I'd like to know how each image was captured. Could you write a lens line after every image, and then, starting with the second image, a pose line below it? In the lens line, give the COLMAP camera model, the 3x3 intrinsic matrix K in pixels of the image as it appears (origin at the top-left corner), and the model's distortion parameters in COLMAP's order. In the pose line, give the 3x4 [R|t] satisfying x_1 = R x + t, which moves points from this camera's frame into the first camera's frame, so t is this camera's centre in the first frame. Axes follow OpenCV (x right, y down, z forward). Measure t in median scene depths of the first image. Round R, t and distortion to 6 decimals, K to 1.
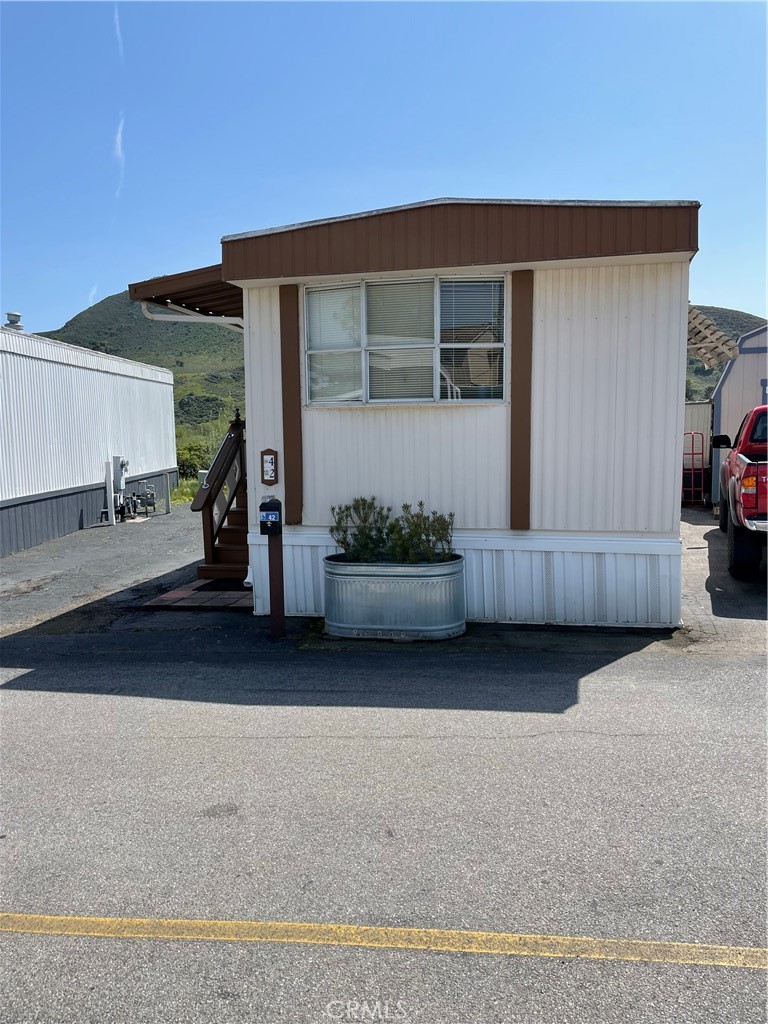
lens RADIAL K [[777.5, 0, 385.1], [0, 777.5, 504.9], [0, 0, 1]] dist [0.073697, -0.101839]
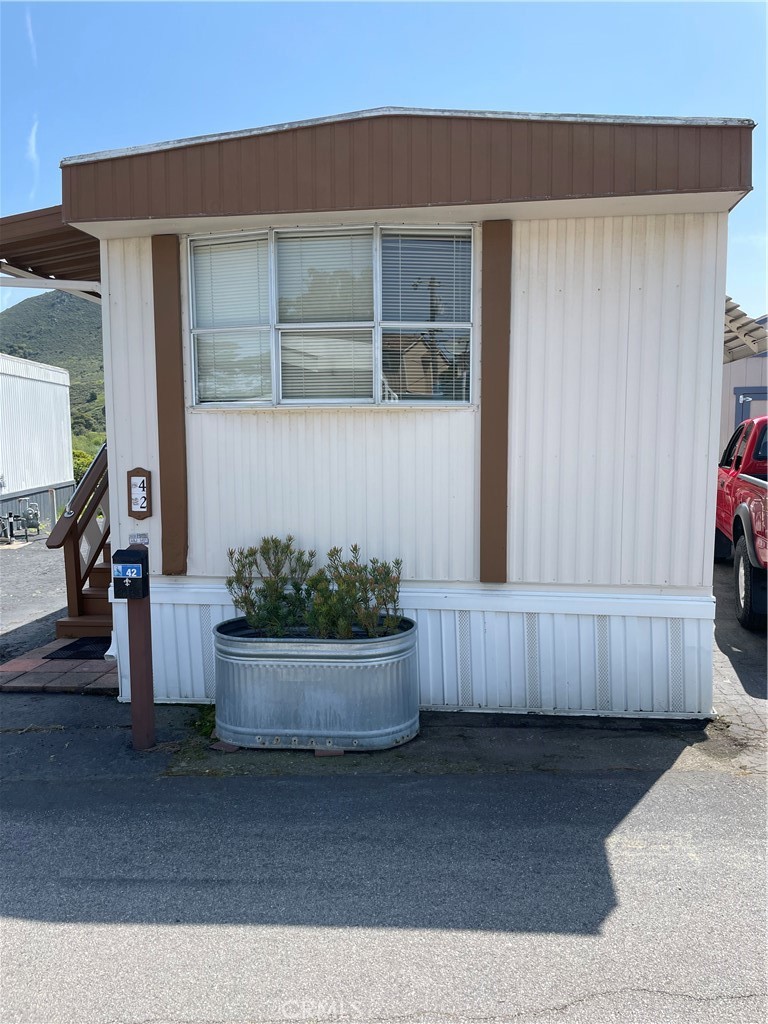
lens RADIAL K [[777.5, 0, 395.6], [0, 777.5, 506.2], [0, 0, 1]] dist [0.073697, -0.101839]
pose [[0.995025, -0.001086, 0.099616, 0.012274], [0.002092, 0.999948, -0.009990, -0.032197], [-0.099600, 0.010149, 0.994976, 0.296312]]
